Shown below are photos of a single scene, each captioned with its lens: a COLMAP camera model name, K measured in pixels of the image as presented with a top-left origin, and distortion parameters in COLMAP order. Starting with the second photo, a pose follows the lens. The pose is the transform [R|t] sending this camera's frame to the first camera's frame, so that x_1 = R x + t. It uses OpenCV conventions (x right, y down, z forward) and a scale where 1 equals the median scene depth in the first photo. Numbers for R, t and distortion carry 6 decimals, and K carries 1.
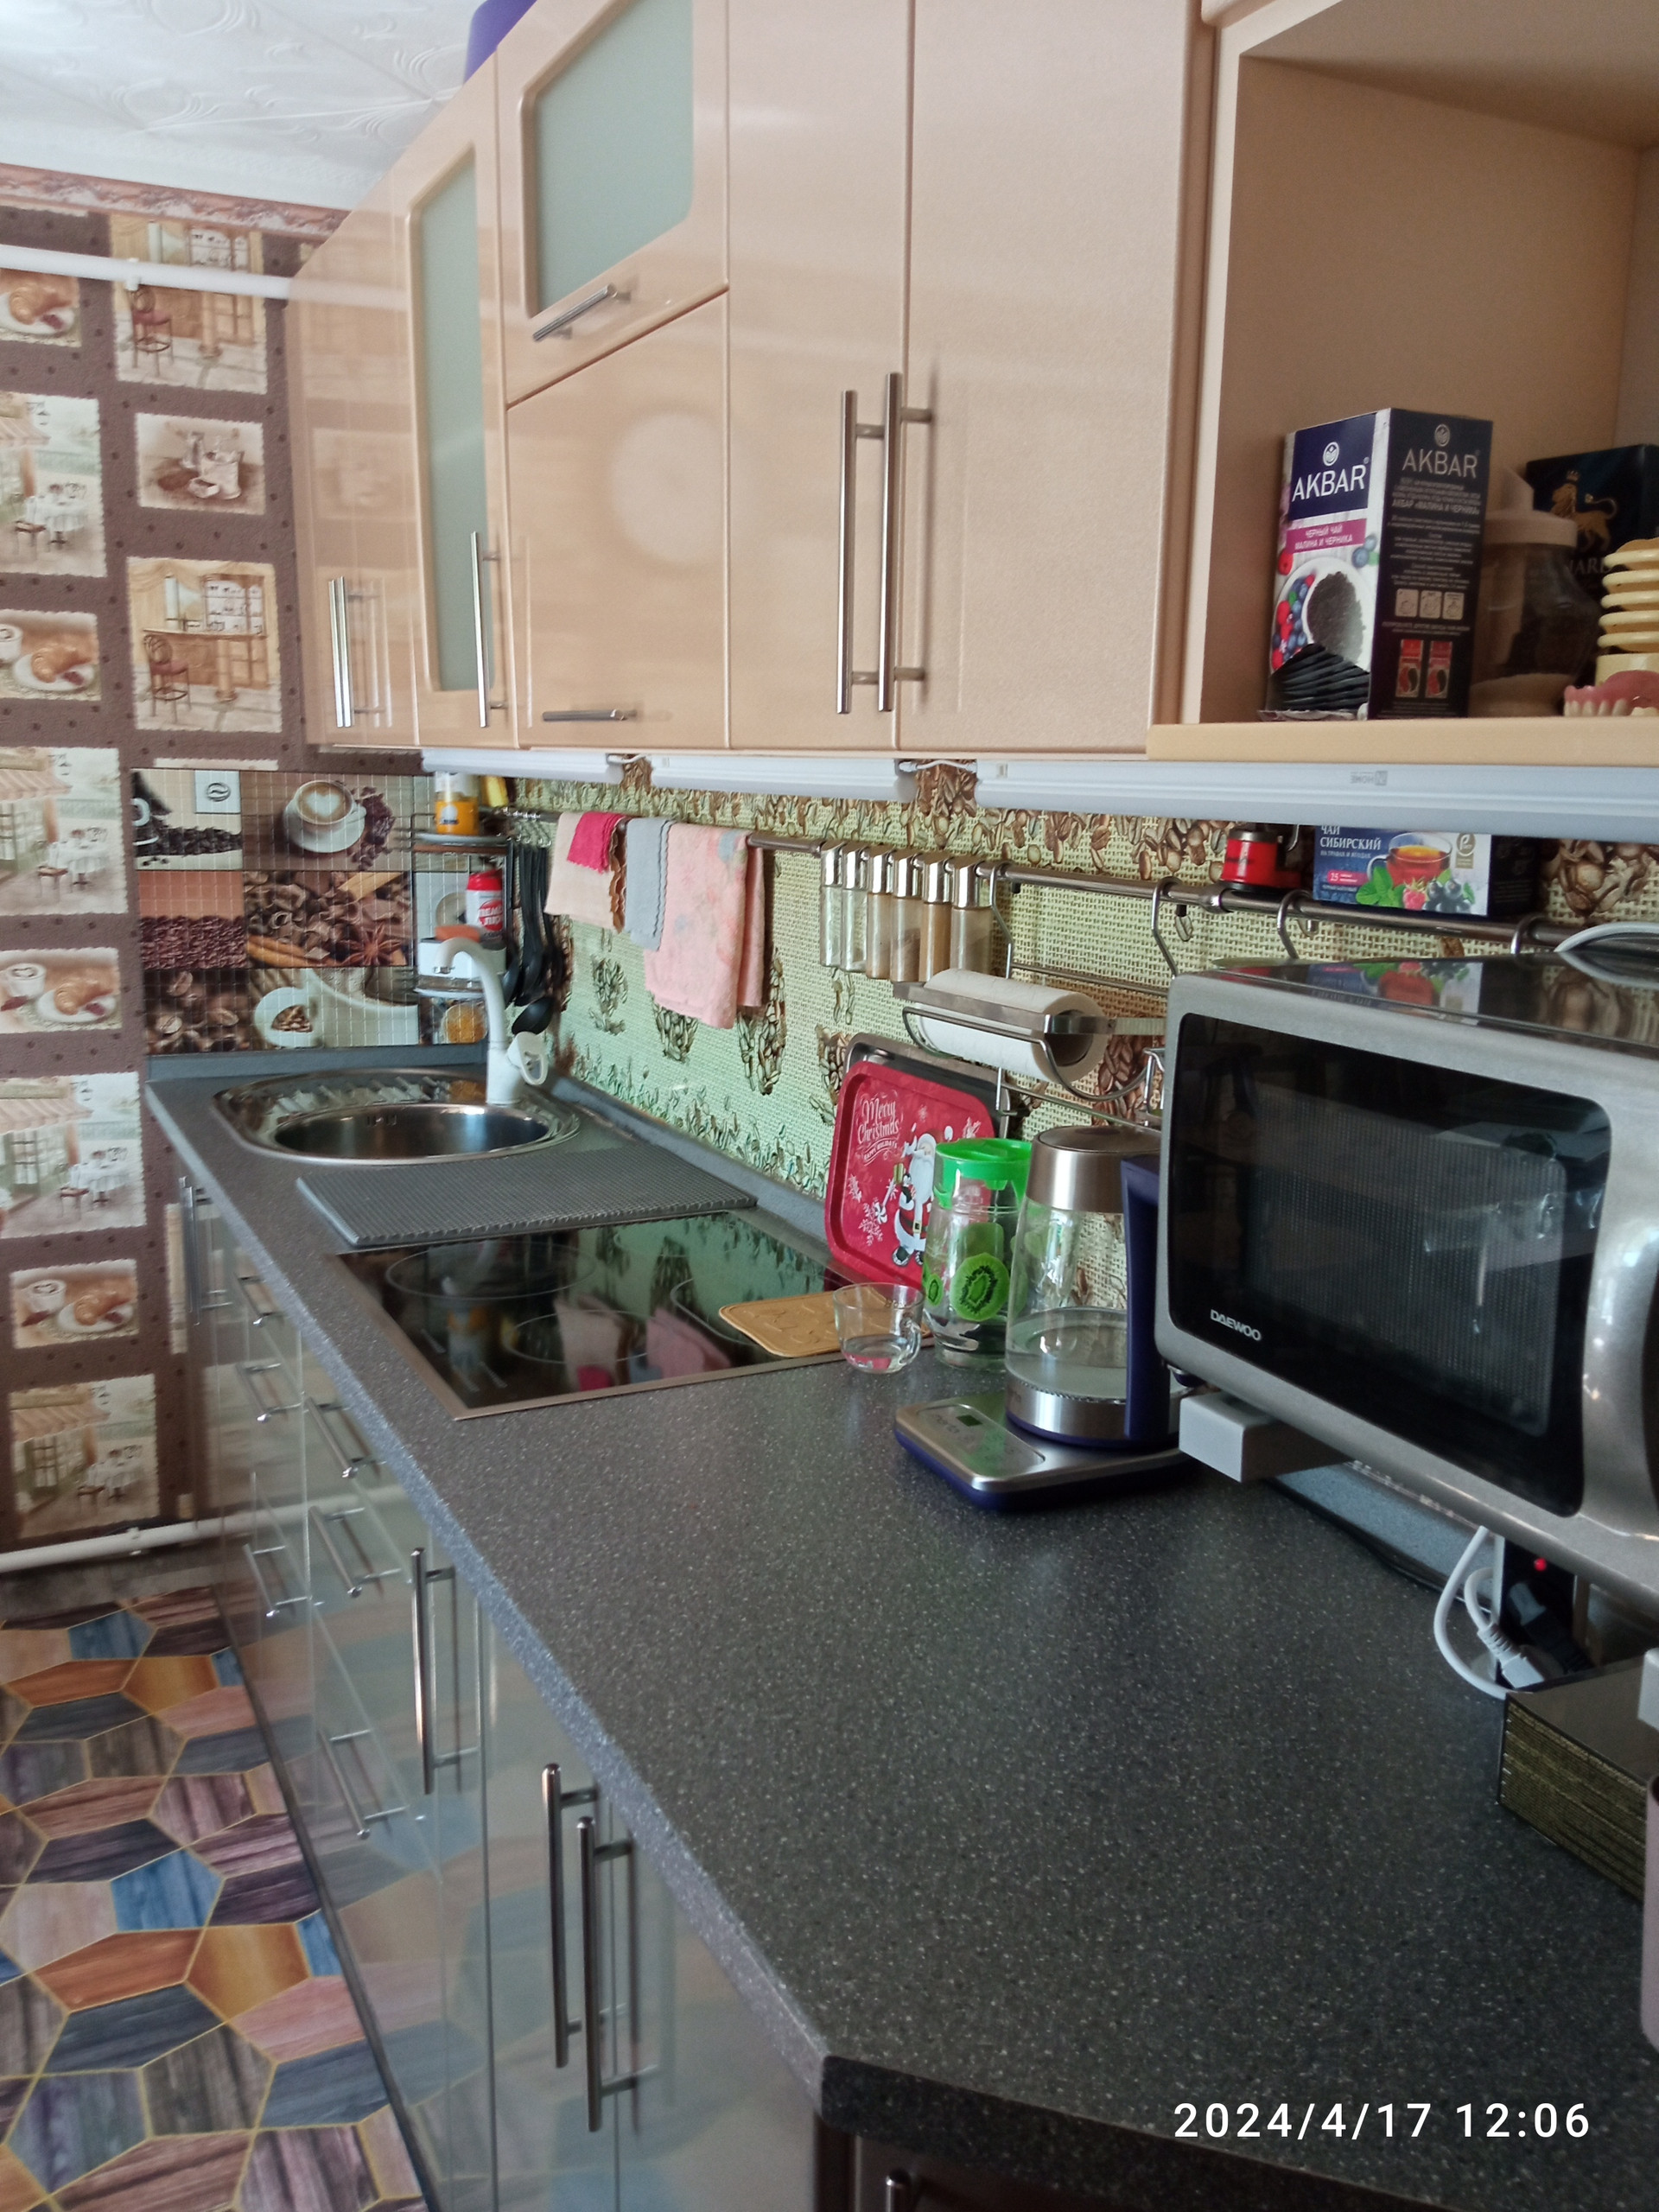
lens RADIAL K [[1776.7, 0, 848.0], [0, 1776.7, 1095.9], [0, 0, 1]] dist [-0.014216, -0.056753]
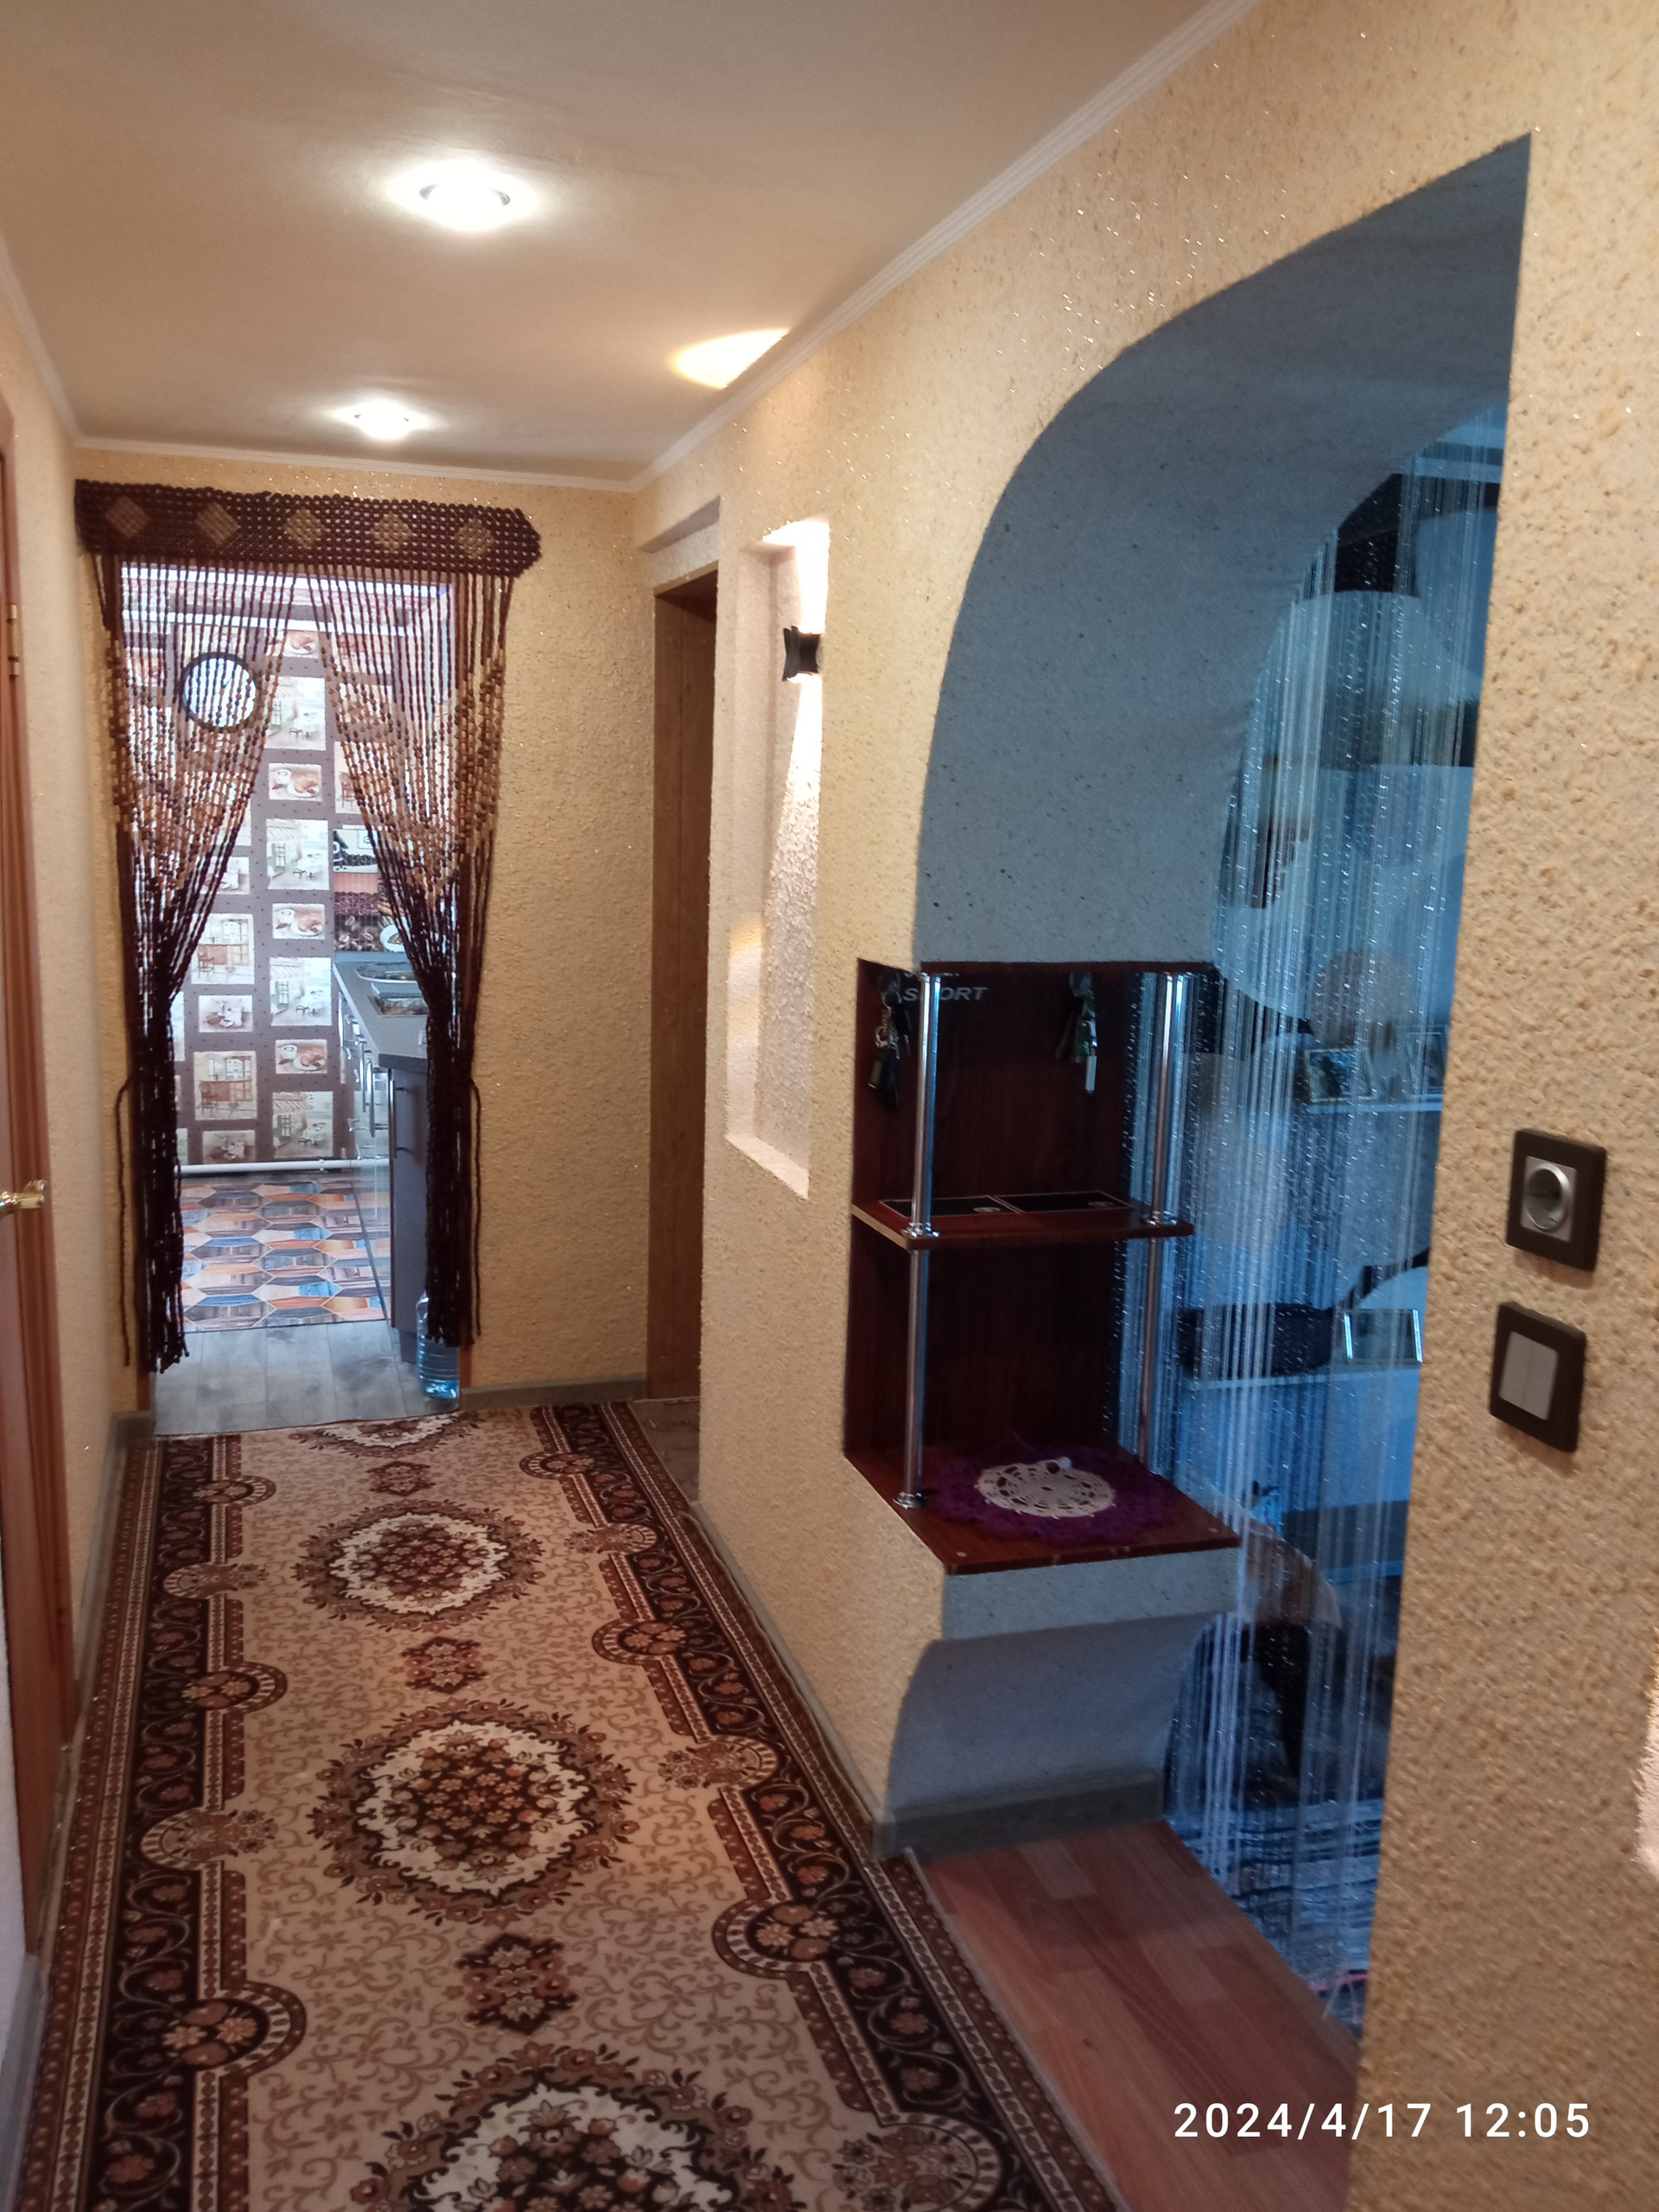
lens RADIAL K [[1776.7, 0, 821.6], [0, 1776.7, 1122.9], [0, 0, 1]] dist [-0.014216, -0.056753]
pose [[0.985070, 0.042227, -0.166893, 0.645628], [-0.044494, 0.998961, -0.009866, 0.200285], [0.166303, 0.017145, 0.985926, -1.215160]]
